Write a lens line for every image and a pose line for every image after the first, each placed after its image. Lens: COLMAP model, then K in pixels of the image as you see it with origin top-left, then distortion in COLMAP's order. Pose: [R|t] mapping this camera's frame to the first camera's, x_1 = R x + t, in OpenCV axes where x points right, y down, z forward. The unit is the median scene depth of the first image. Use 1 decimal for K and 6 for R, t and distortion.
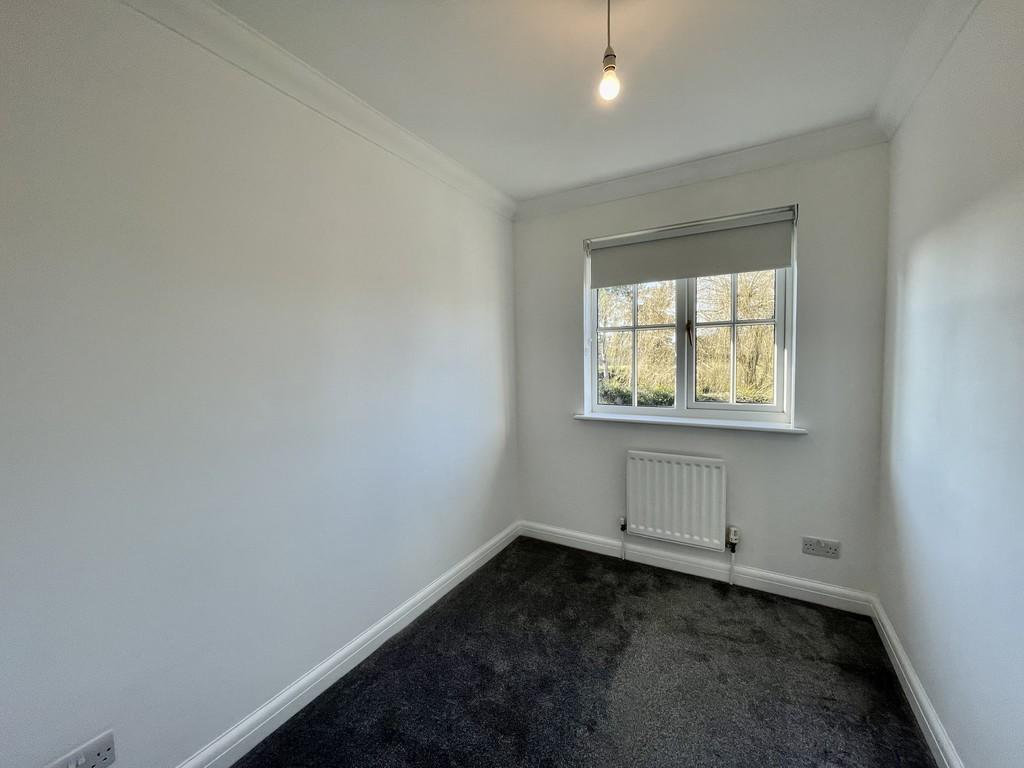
lens RADIAL K [[411.2, 0, 516.4], [0, 411.2, 382.2], [0, 0, 1]] dist [-0.011371, 0.000144]
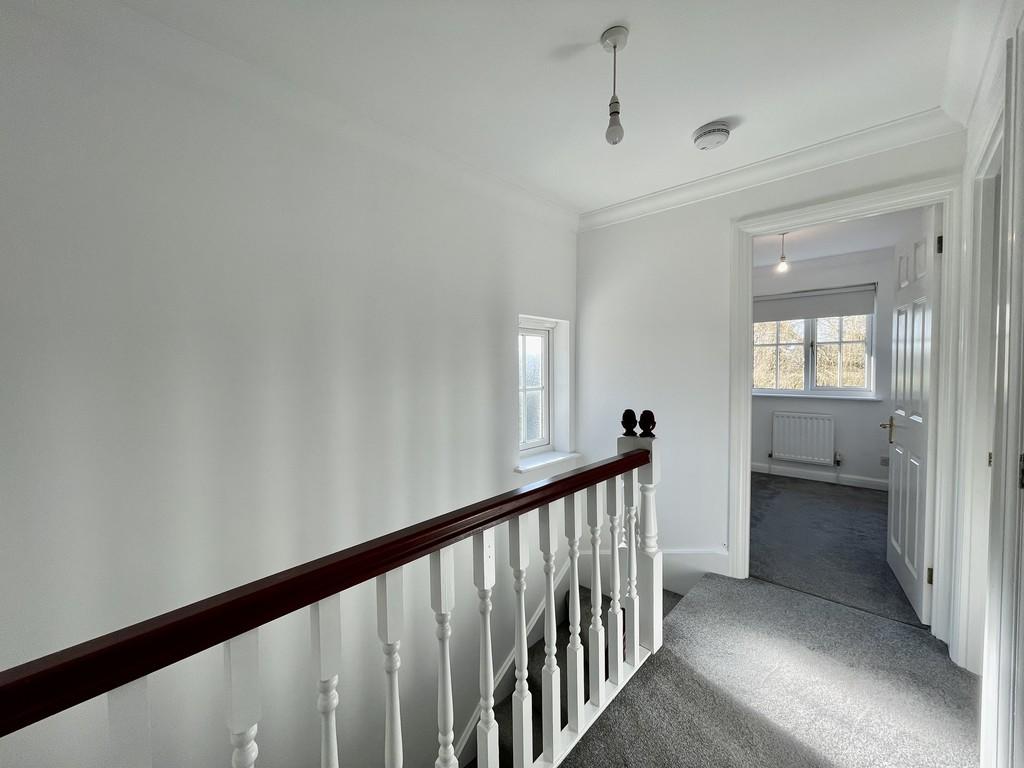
lens RADIAL K [[411.2, 0, 505.8], [0, 411.2, 383.9], [0, 0, 1]] dist [-0.011371, 0.000144]
pose [[0.969989, 0.016139, -0.242613, -0.488396], [-0.019337, 0.999755, -0.010805, 0.090580], [0.242379, 0.015172, 0.970063, -1.159181]]
